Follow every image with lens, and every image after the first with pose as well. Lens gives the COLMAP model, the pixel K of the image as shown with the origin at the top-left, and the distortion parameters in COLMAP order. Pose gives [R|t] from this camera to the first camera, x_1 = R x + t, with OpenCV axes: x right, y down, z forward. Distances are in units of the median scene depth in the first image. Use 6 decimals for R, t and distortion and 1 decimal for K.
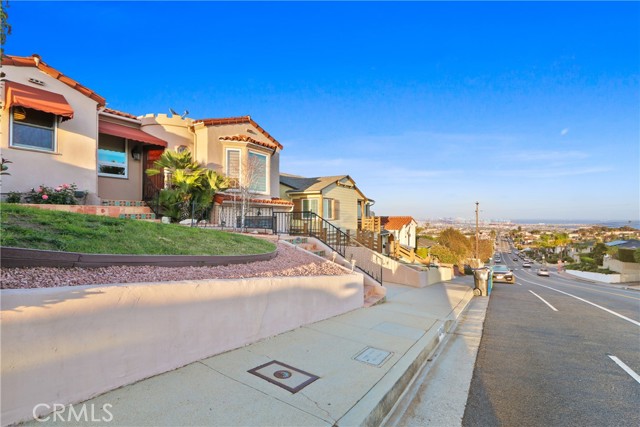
lens RADIAL K [[293.3, 0, 321.0], [0, 293.3, 212.3], [0, 0, 1]] dist [-0.011941, 0.000873]
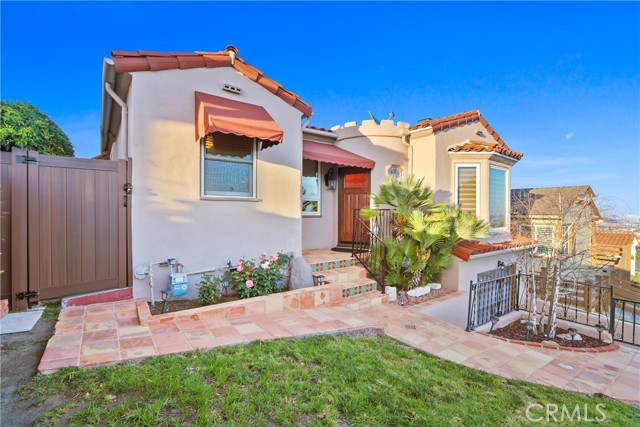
lens RADIAL K [[293.3, 0, 324.0], [0, 293.3, 210.9], [0, 0, 1]] dist [-0.011941, 0.000873]
pose [[0.931372, 0.007420, -0.363993, -0.391574], [-0.003607, 0.999931, 0.011154, -0.135297], [0.364051, -0.009076, 0.931335, 0.332202]]
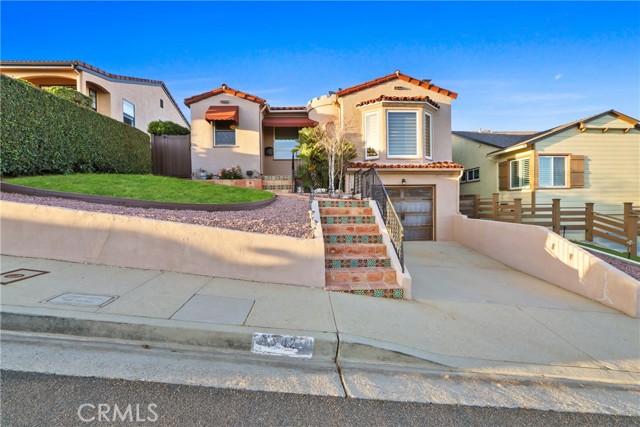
lens RADIAL K [[293.3, 0, 322.5], [0, 293.3, 216.9], [0, 0, 1]] dist [-0.011941, 0.000873]
pose [[0.562744, 0.027907, -0.826160, 0.432870], [0.025812, 0.998349, 0.051305, 0.067871], [0.826228, -0.050197, 0.561095, 0.363235]]
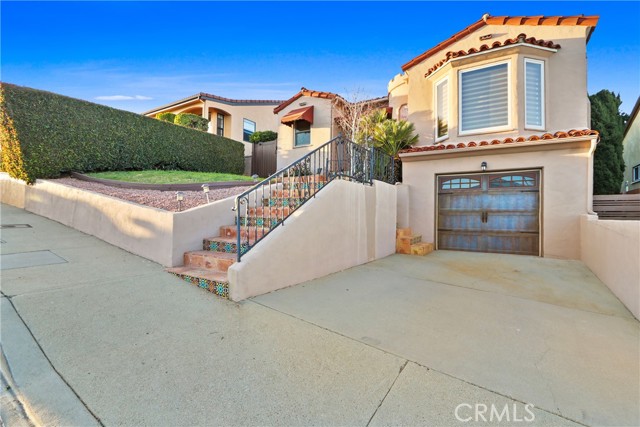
lens RADIAL K [[293.3, 0, 327.8], [0, 293.3, 214.8], [0, 0, 1]] dist [-0.011941, 0.000873]
pose [[-0.007969, -0.011603, -0.999901, 0.450134], [-0.000039, 0.999933, -0.011603, 0.130279], [0.999968, -0.000053, -0.007969, 0.799761]]
